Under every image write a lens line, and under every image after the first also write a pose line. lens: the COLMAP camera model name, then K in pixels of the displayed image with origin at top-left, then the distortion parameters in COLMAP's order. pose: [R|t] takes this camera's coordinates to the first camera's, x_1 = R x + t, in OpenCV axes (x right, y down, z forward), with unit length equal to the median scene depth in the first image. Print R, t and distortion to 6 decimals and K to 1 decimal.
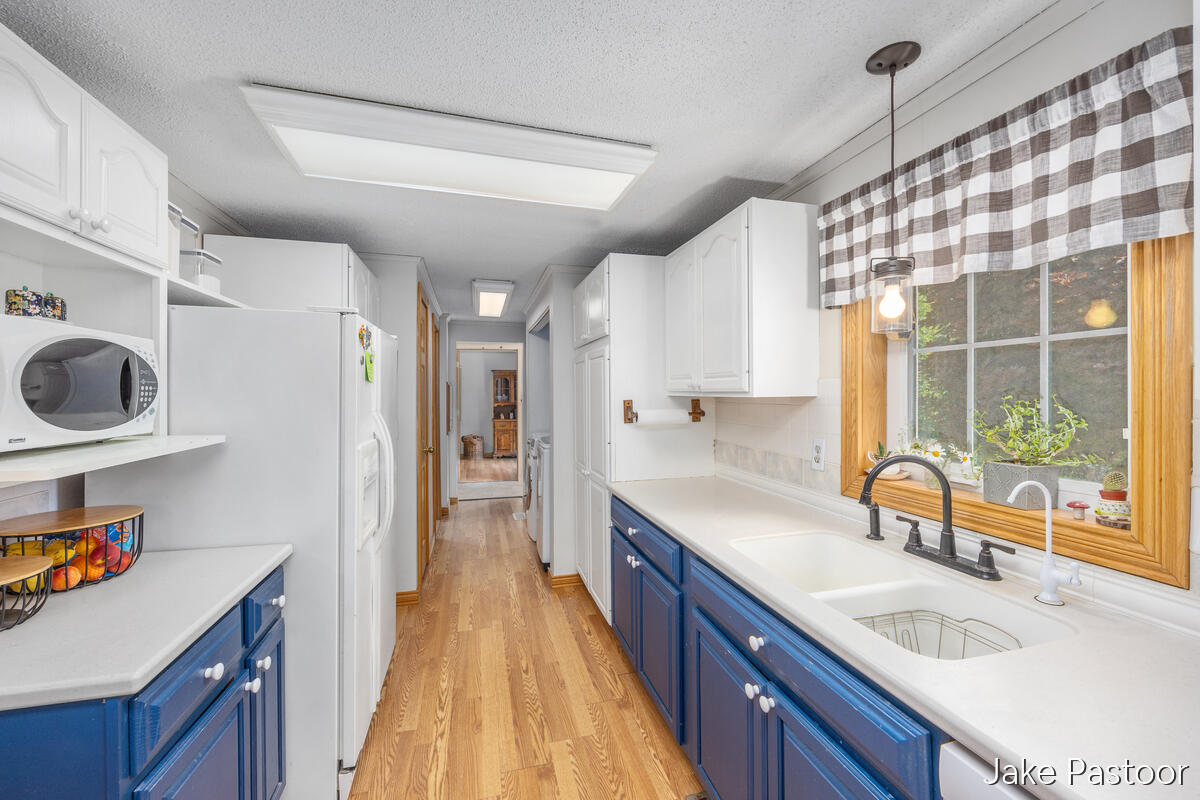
lens RADIAL K [[484.1, 0, 601.9], [0, 484.1, 399.4], [0, 0, 1]] dist [0.000100, 0.000001]
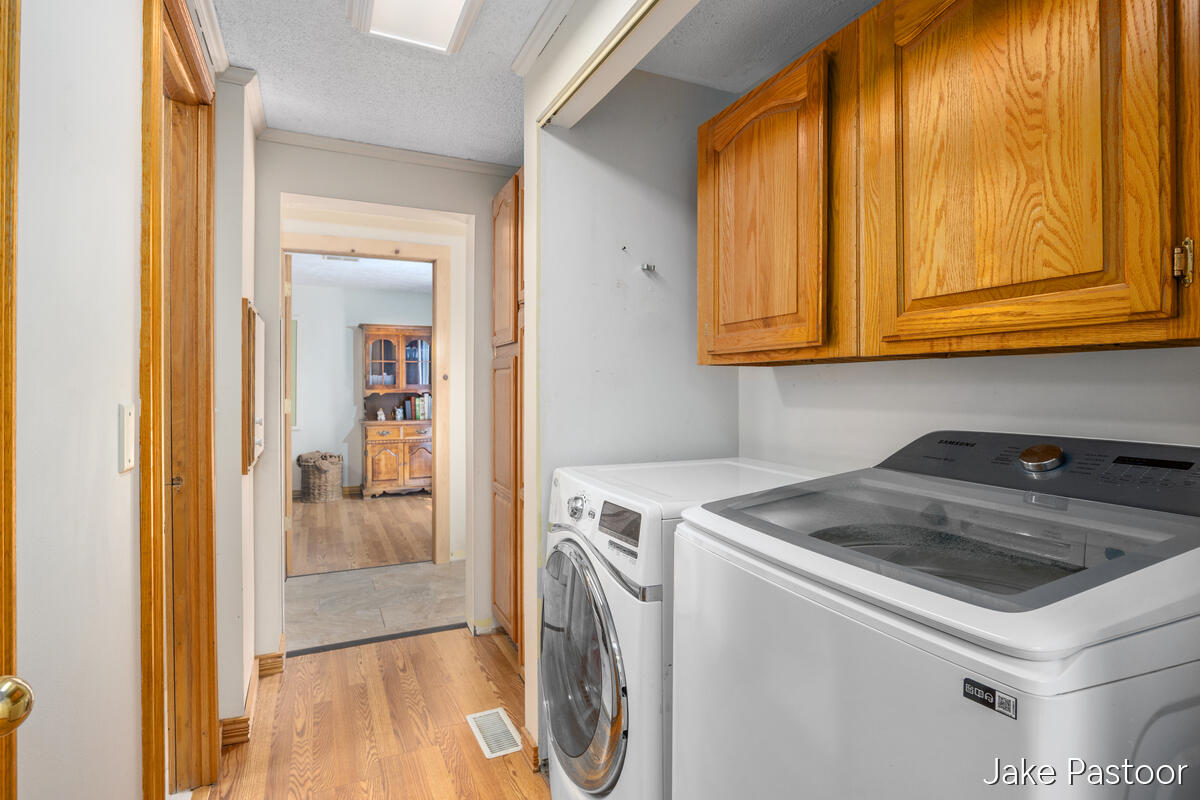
lens RADIAL K [[617.7, 0, 599.3], [0, 617.7, 393.7], [0, 0, 1]] dist [-0.000820, -0.000081]
pose [[0.985248, 0.005567, 0.171039, -0.093884], [-0.005360, 0.999984, -0.001671, 0.012686], [-0.171046, 0.000730, 0.985263, 0.326450]]
